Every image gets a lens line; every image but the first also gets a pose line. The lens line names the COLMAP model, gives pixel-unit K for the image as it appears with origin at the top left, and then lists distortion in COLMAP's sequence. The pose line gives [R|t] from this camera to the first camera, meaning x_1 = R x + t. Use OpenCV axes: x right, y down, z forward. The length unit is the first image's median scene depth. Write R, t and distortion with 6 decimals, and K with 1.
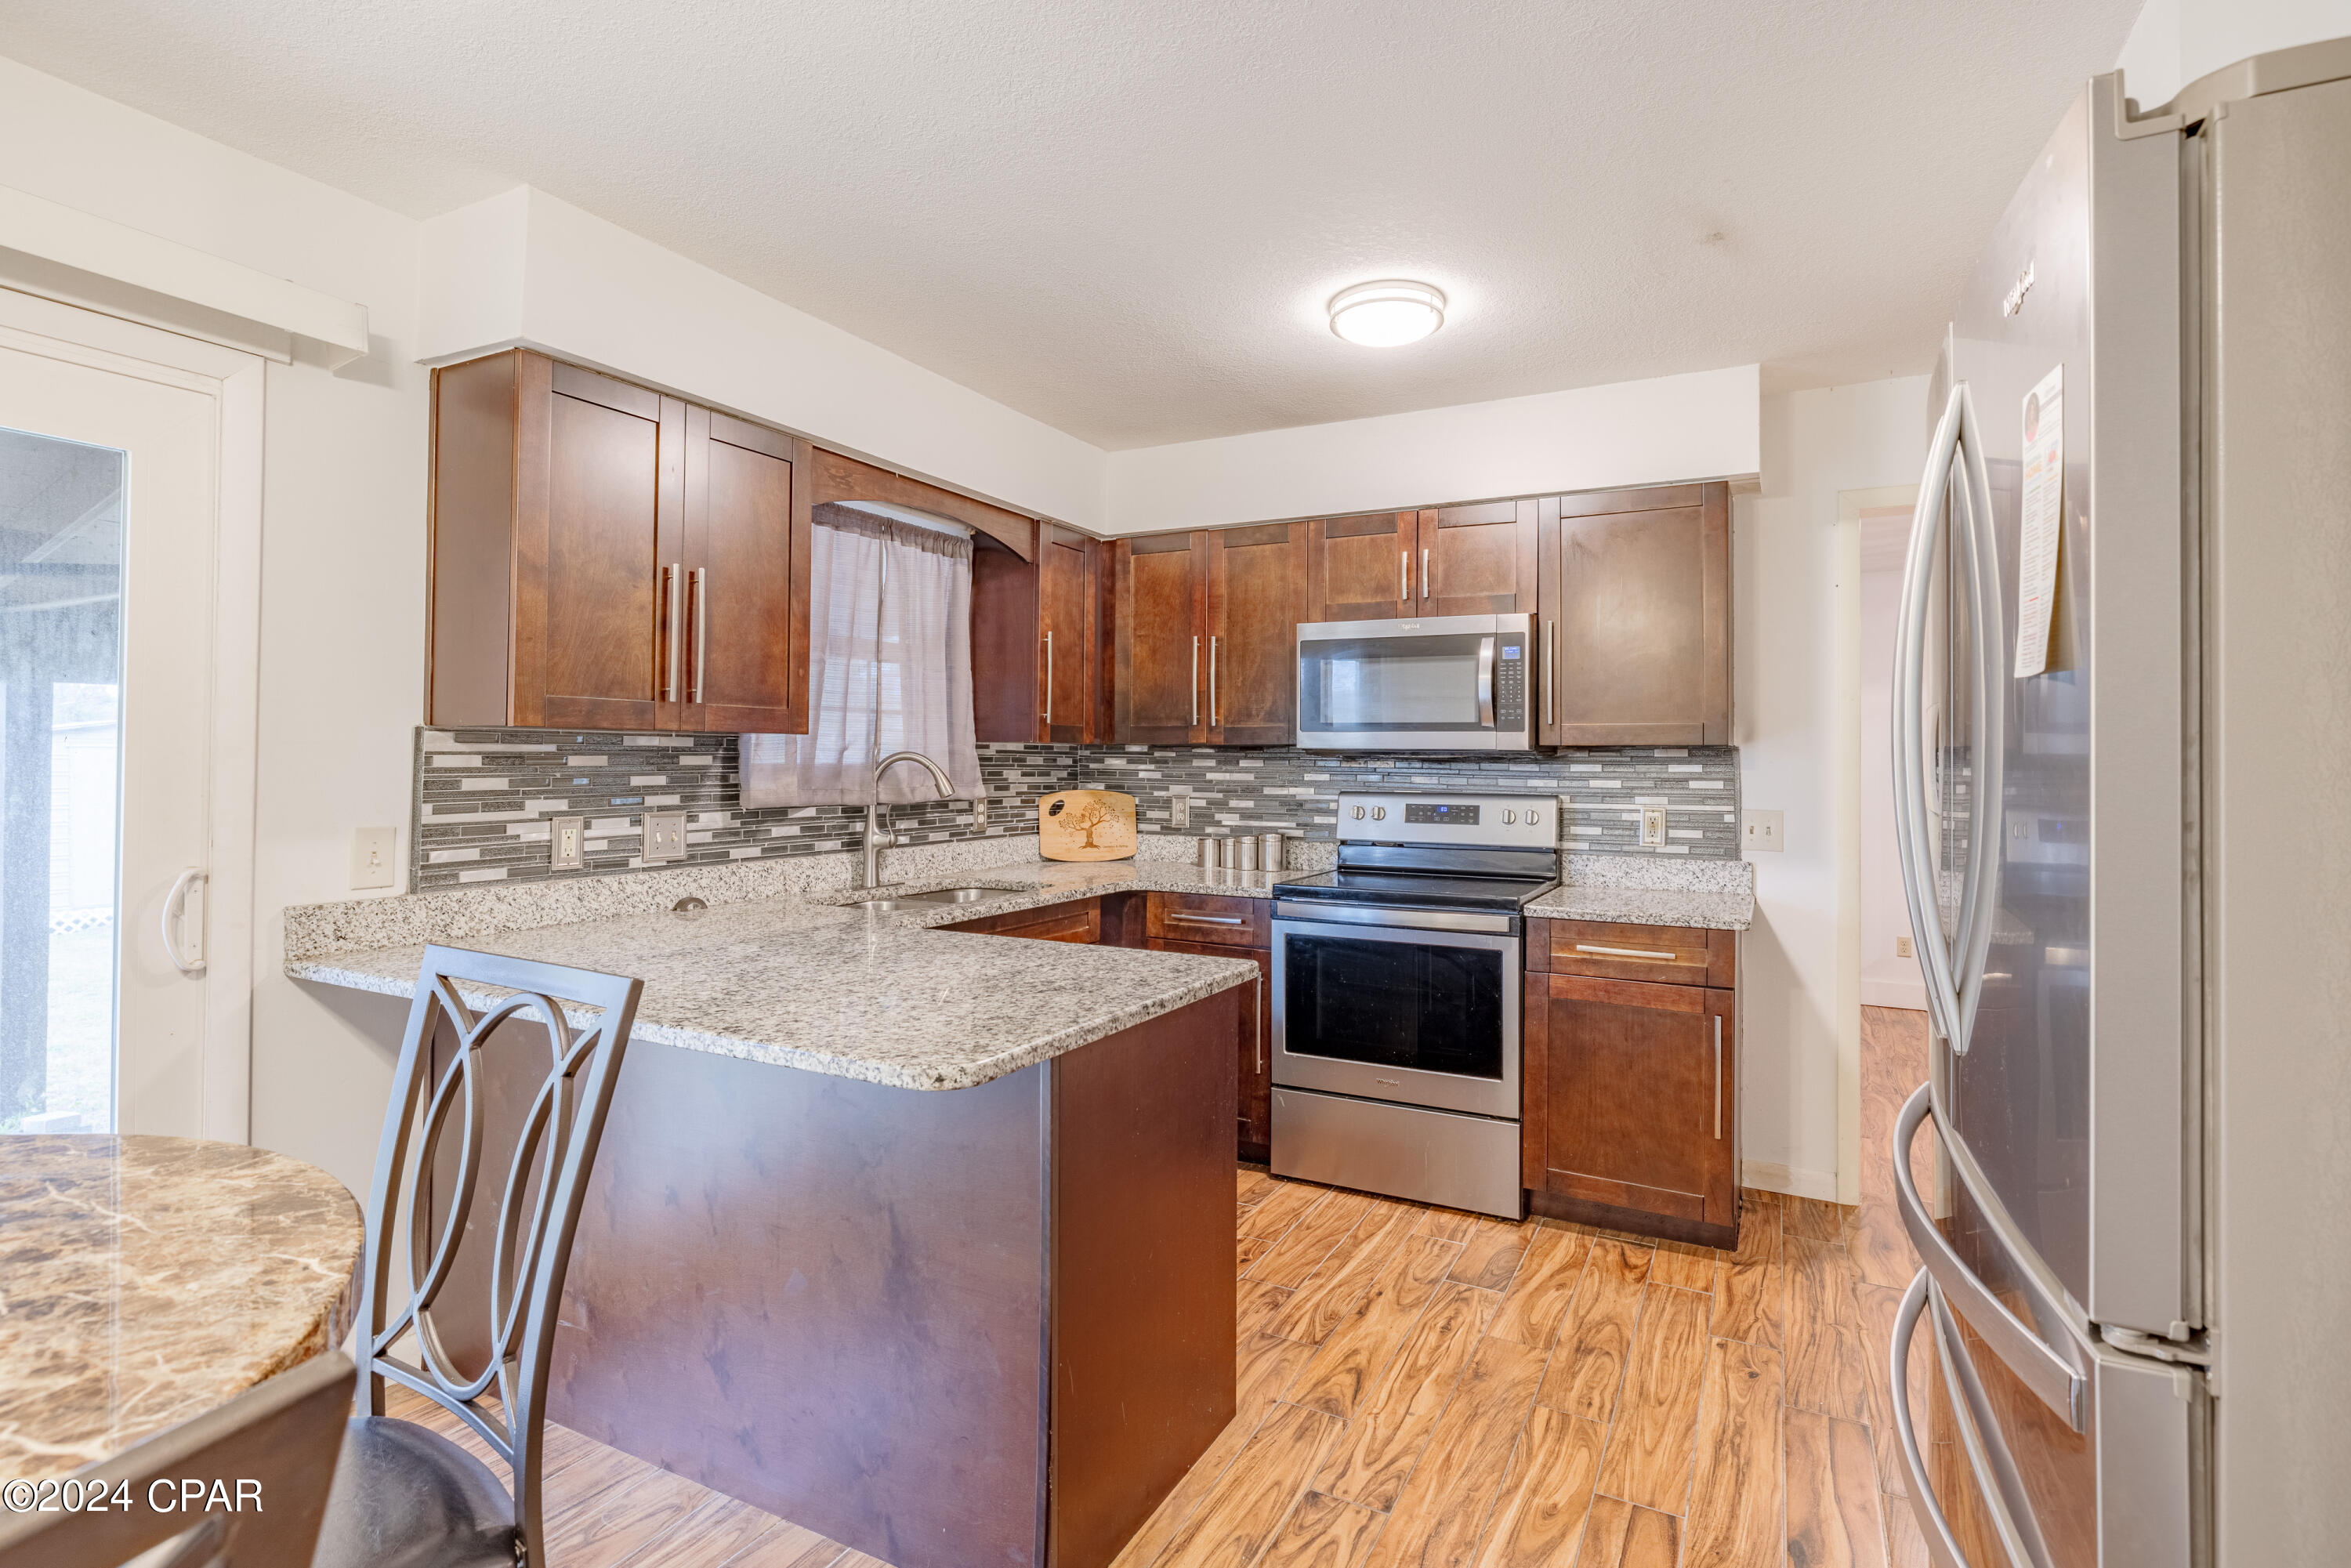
lens RADIAL K [[1112.6, 0, 1250.2], [0, 1112.6, 740.3], [0, 0, 1]] dist [-0.026956, -0.000197]
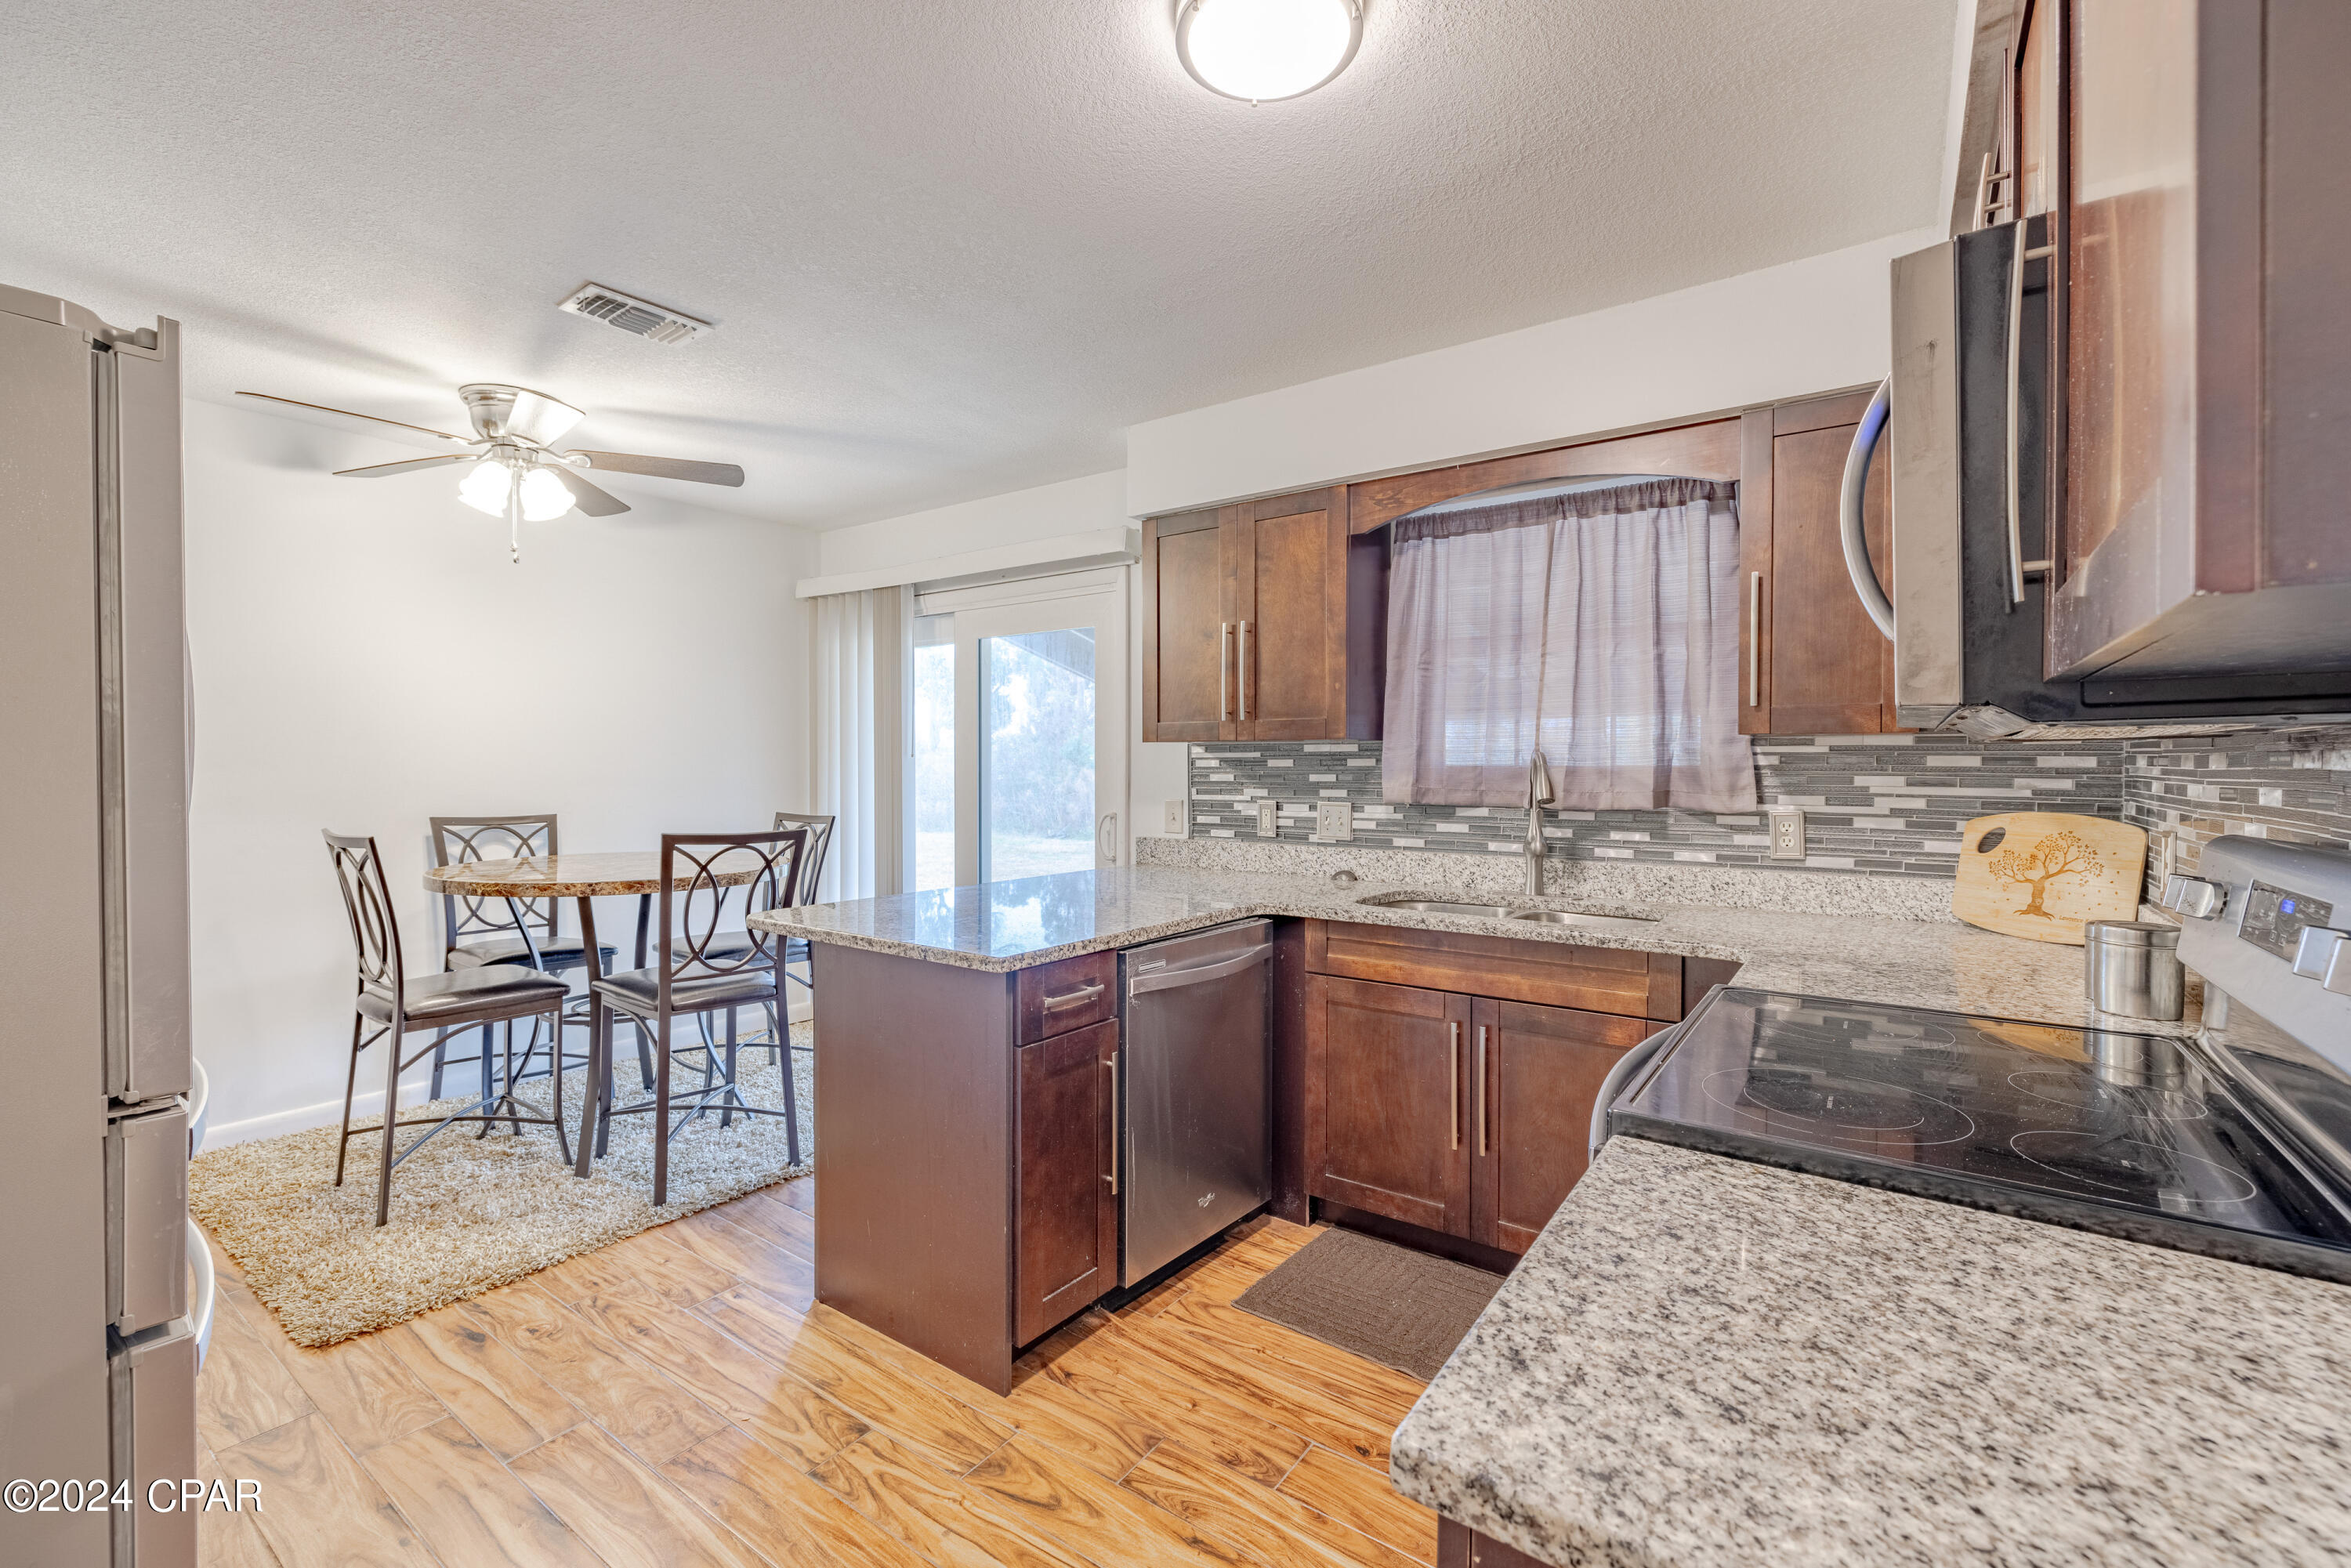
lens RADIAL K [[1002.9, 0, 1161.6], [0, 1002.9, 783.0], [0, 0, 1]] dist [-0.000867, -0.000108]
pose [[-0.180424, 0.012868, -0.983505, 0.704616], [0.015656, 0.999825, 0.010210, 0.028783], [0.983464, -0.013555, -0.180593, 1.070272]]
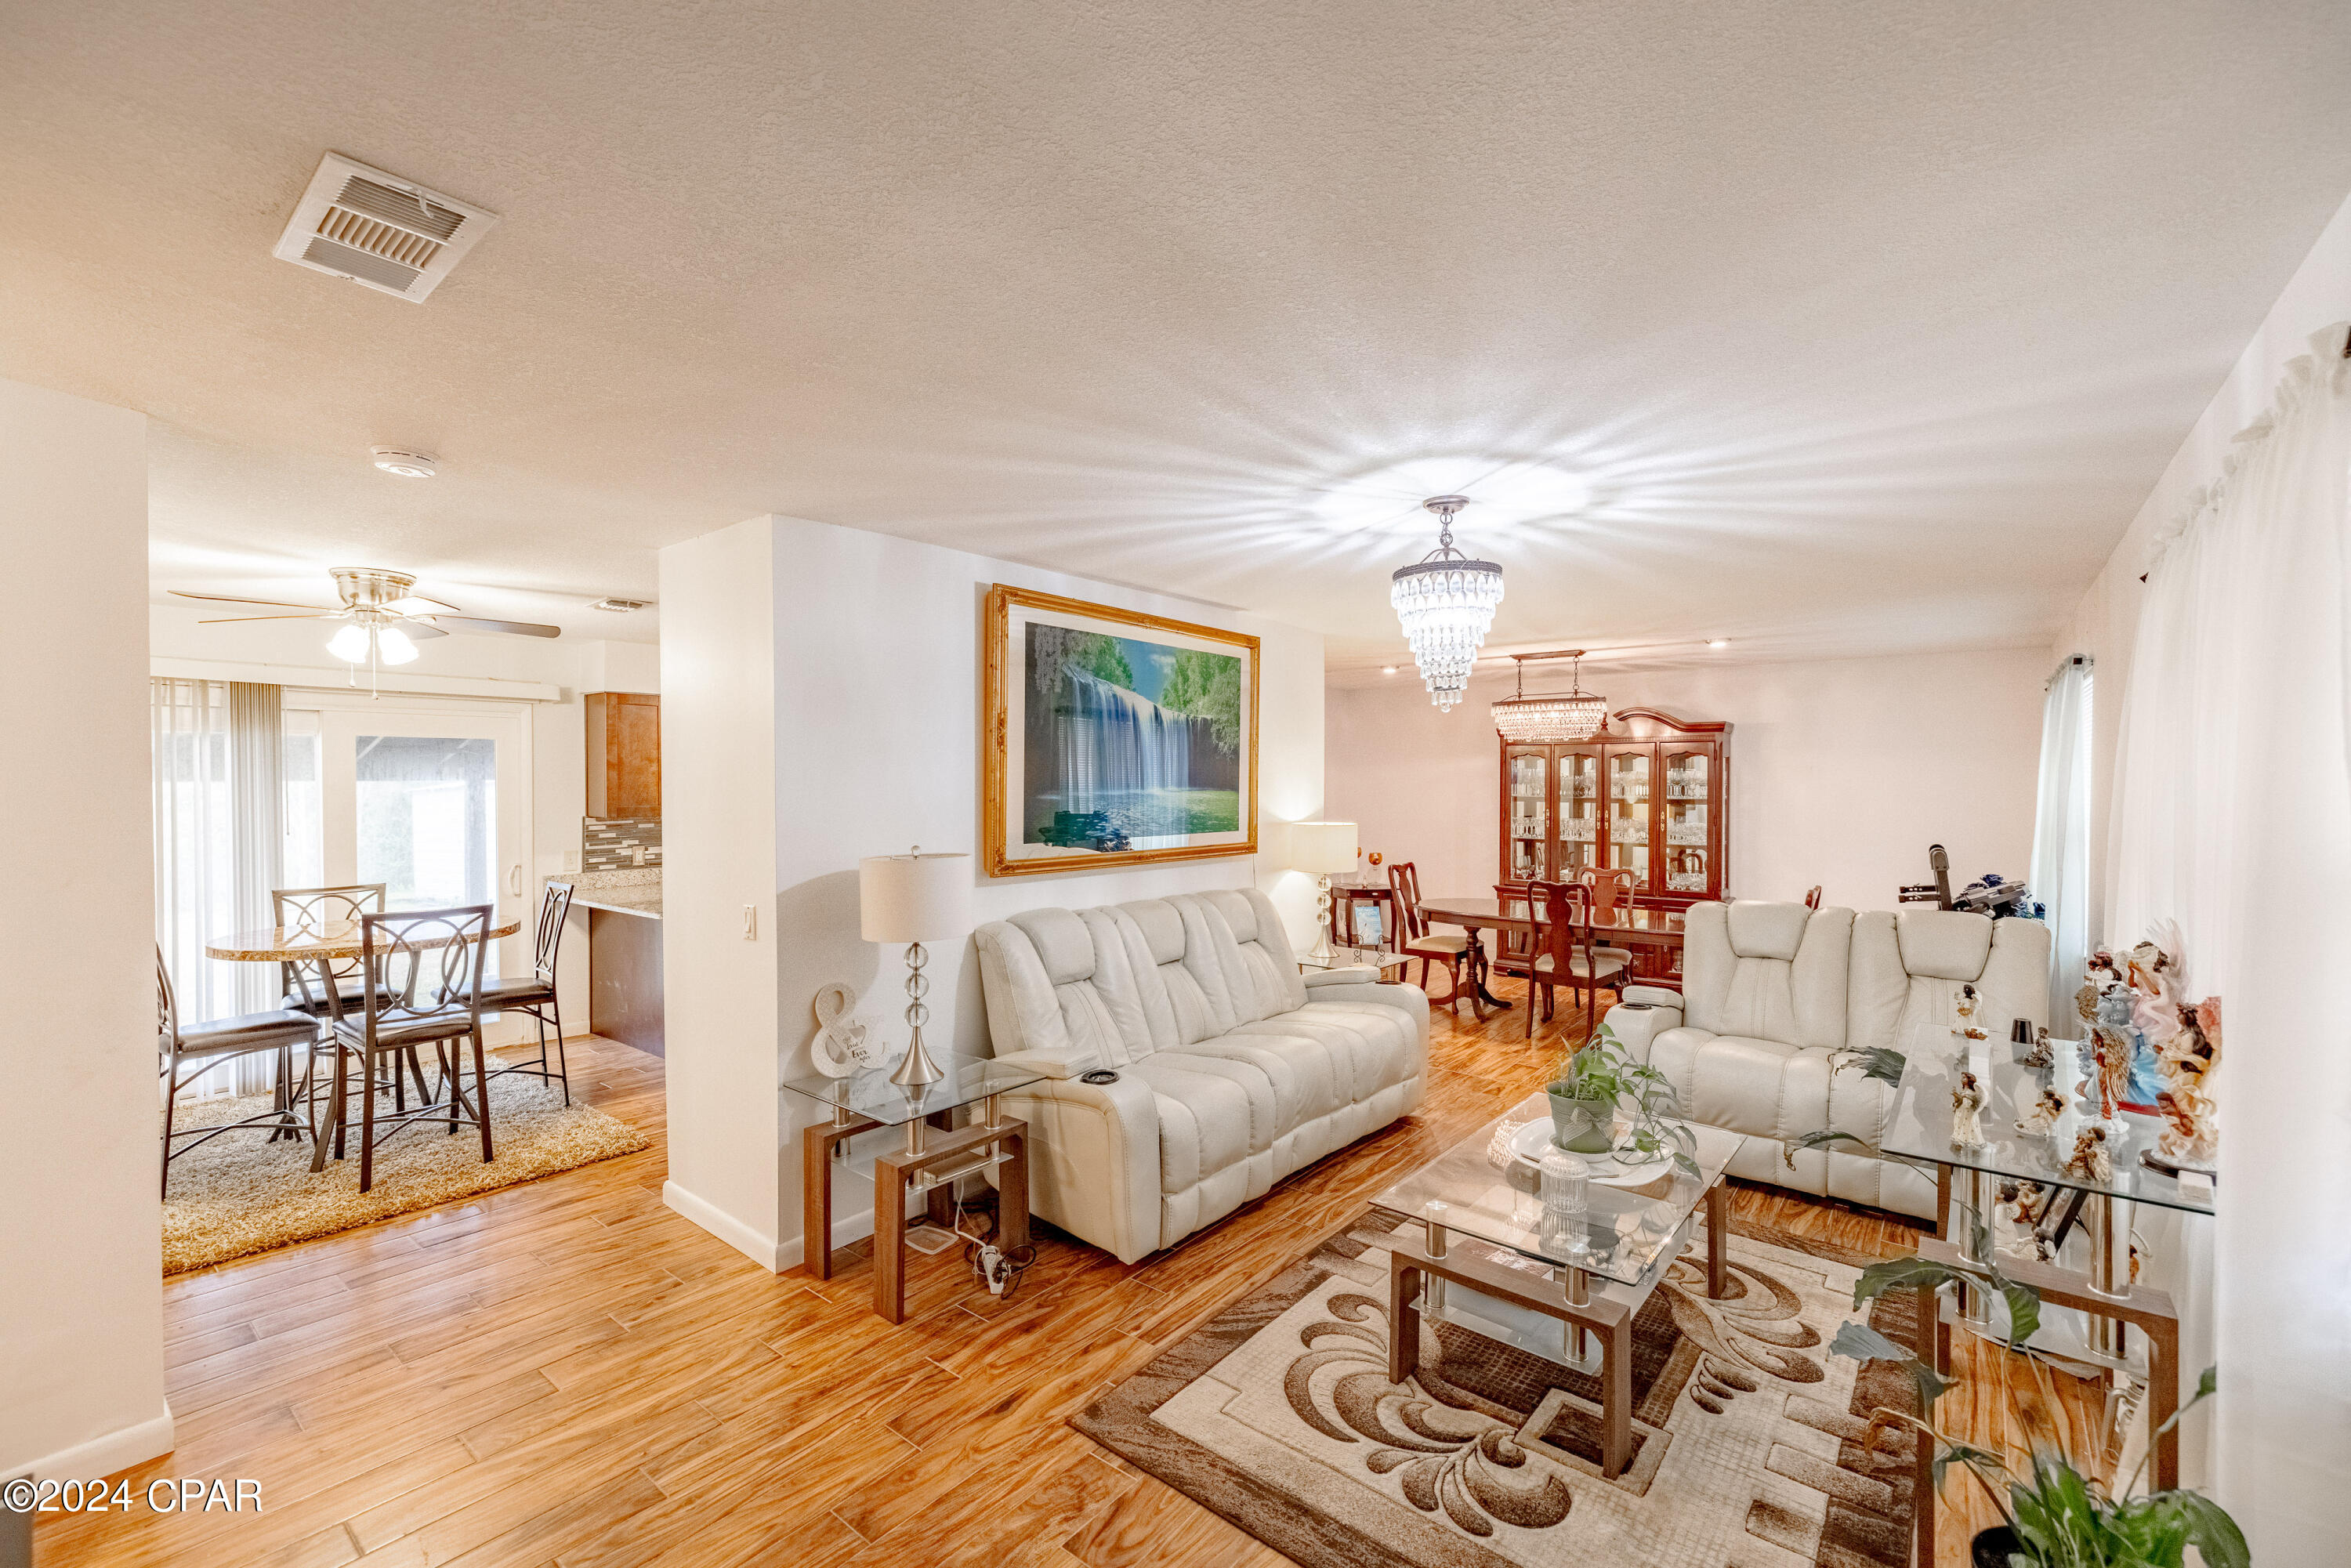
lens RADIAL K [[1002.9, 0, 1161.6], [0, 1002.9, 783.0], [0, 0, 1]] dist [-0.000867, -0.000108]
pose [[0.971403, -0.014145, -0.237014, 1.210279], [0.018599, 0.999690, 0.016566, -0.102892], [0.236706, -0.020500, 0.971365, -1.089986]]
